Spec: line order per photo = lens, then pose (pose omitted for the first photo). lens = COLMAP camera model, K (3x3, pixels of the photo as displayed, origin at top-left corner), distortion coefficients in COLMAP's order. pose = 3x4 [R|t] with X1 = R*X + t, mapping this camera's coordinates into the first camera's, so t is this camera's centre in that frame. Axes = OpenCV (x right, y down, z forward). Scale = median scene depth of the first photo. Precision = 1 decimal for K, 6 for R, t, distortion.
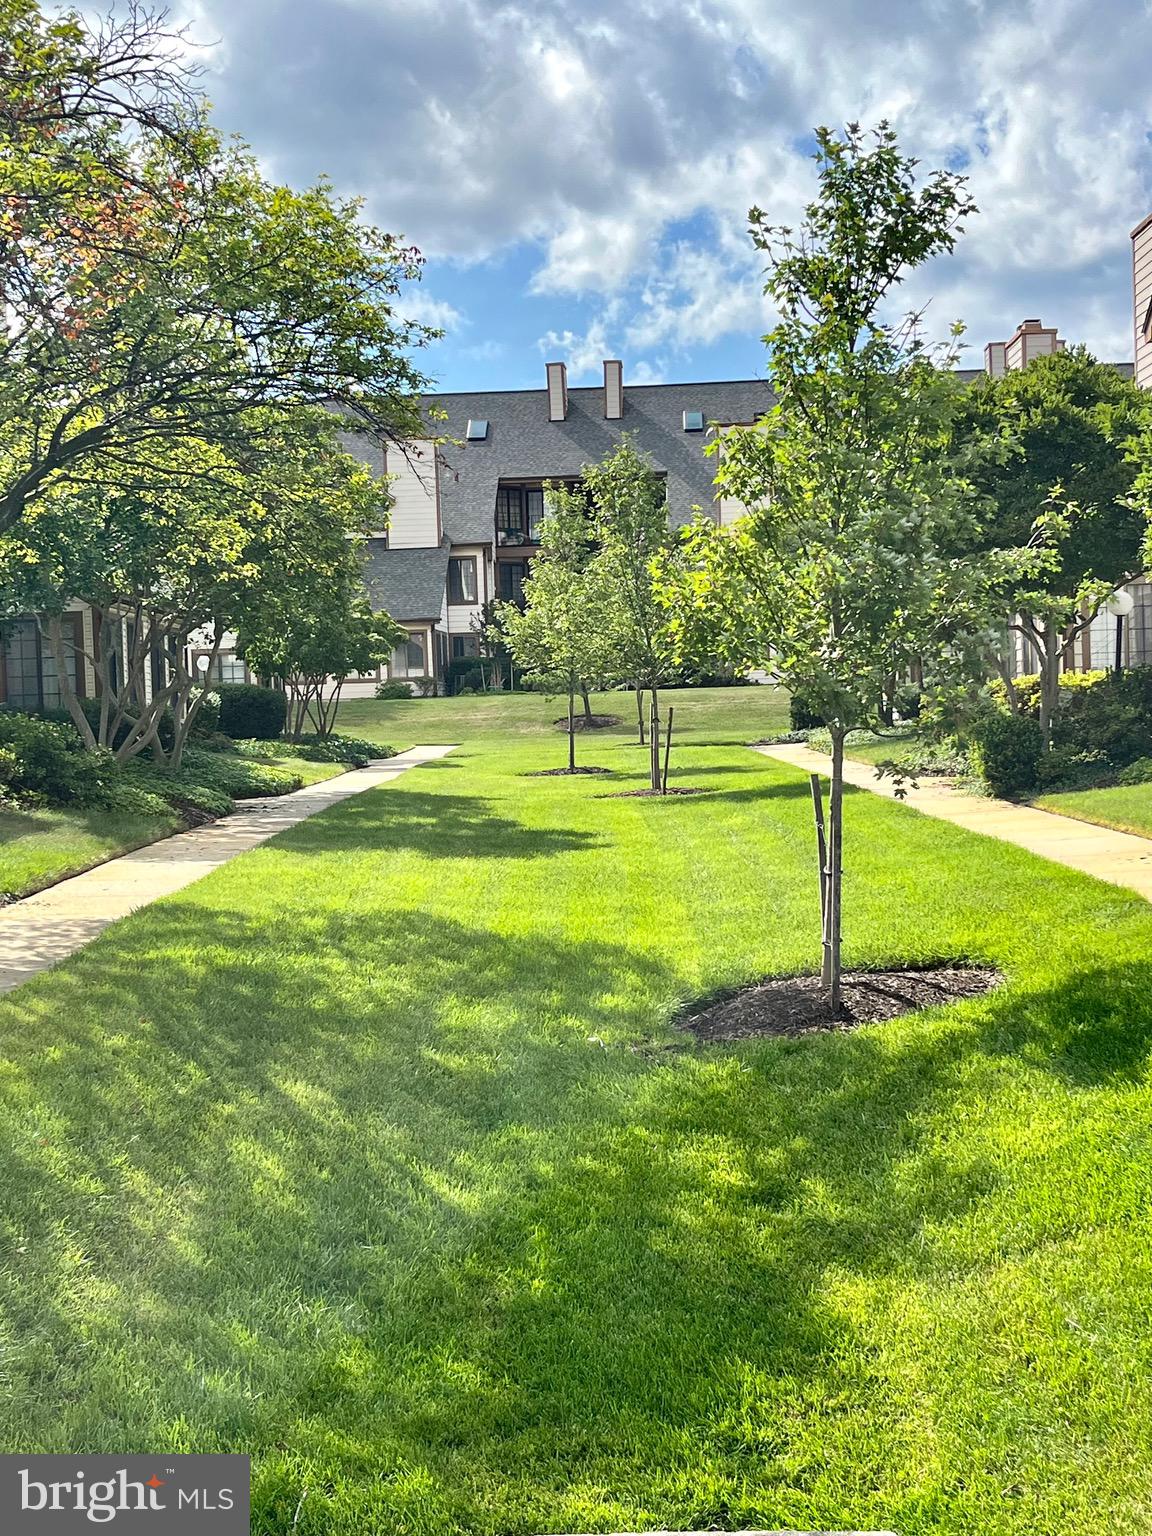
lens RADIAL K [[2053.9, 0, 576.4], [0, 2053.9, 768.4], [0, 0, 1]] dist [0.008896, 0.000000]
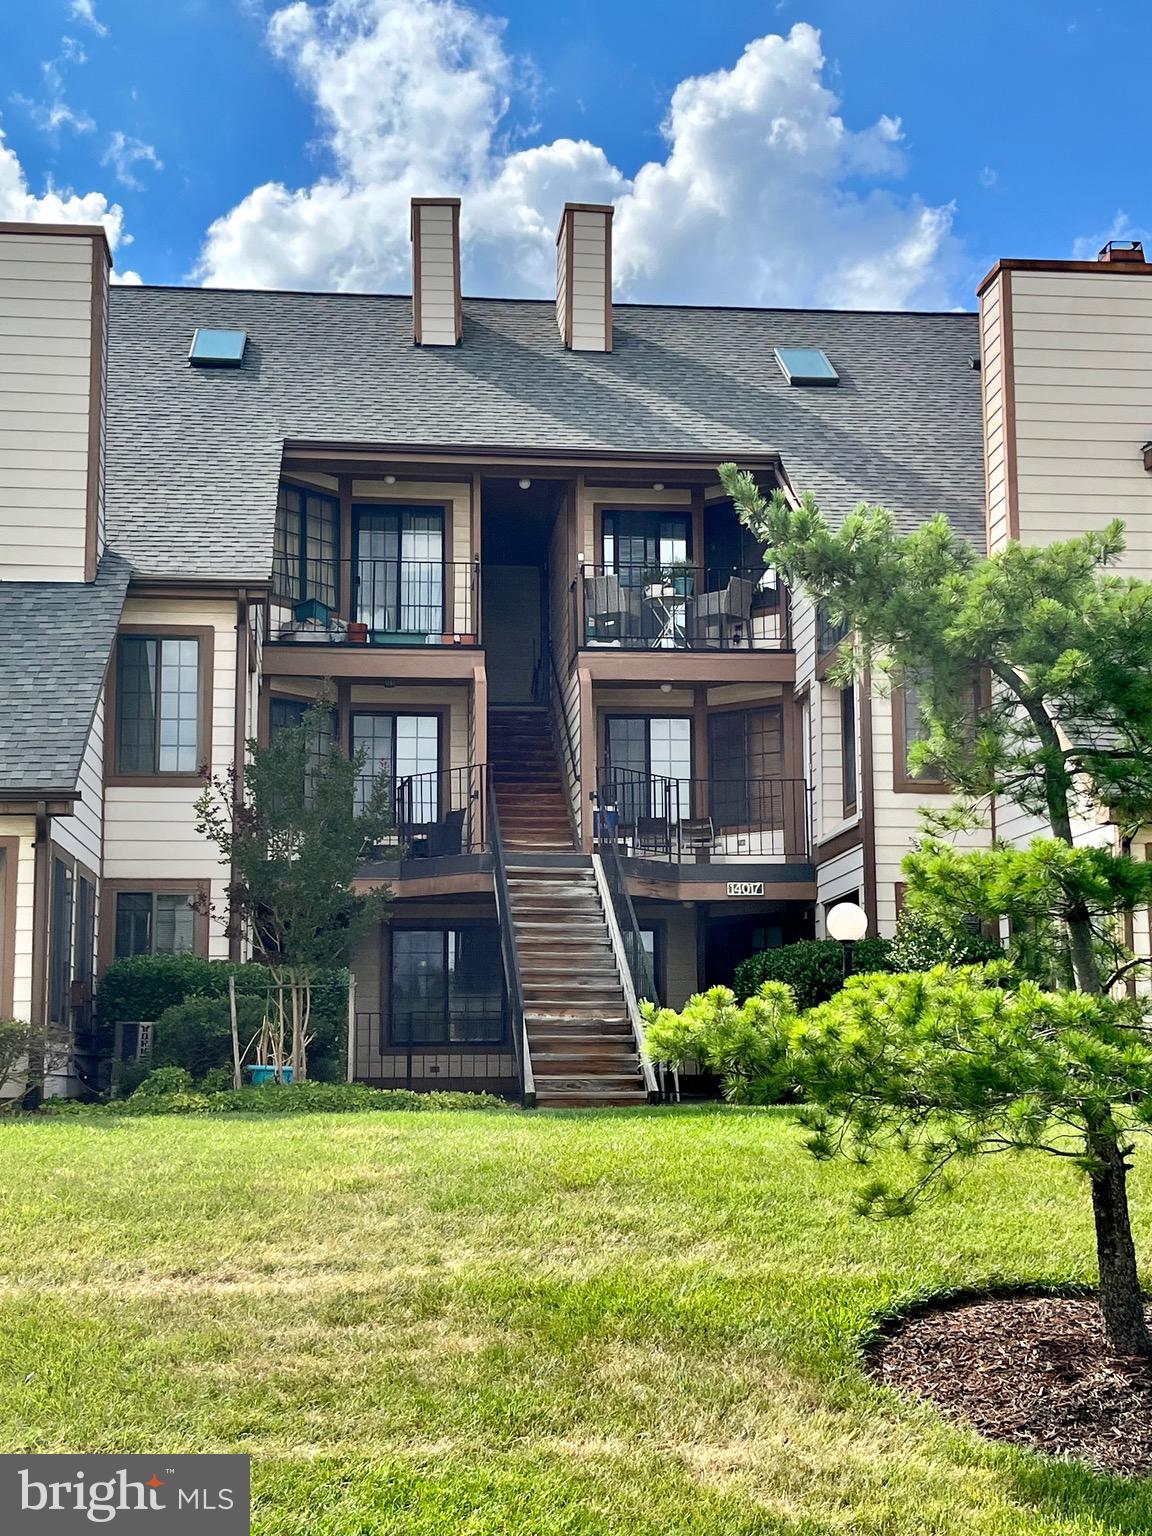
lens RADIAL K [[2053.9, 0, 576.4], [0, 2053.9, 767.0], [0, 0, 1]] dist [0.008896, 0.000000]
pose [[0.985060, 0.054161, 0.163473, -0.044365], [-0.021228, 0.980205, -0.196842, -0.025506], [-0.170898, 0.190431, 0.966711, 0.706046]]
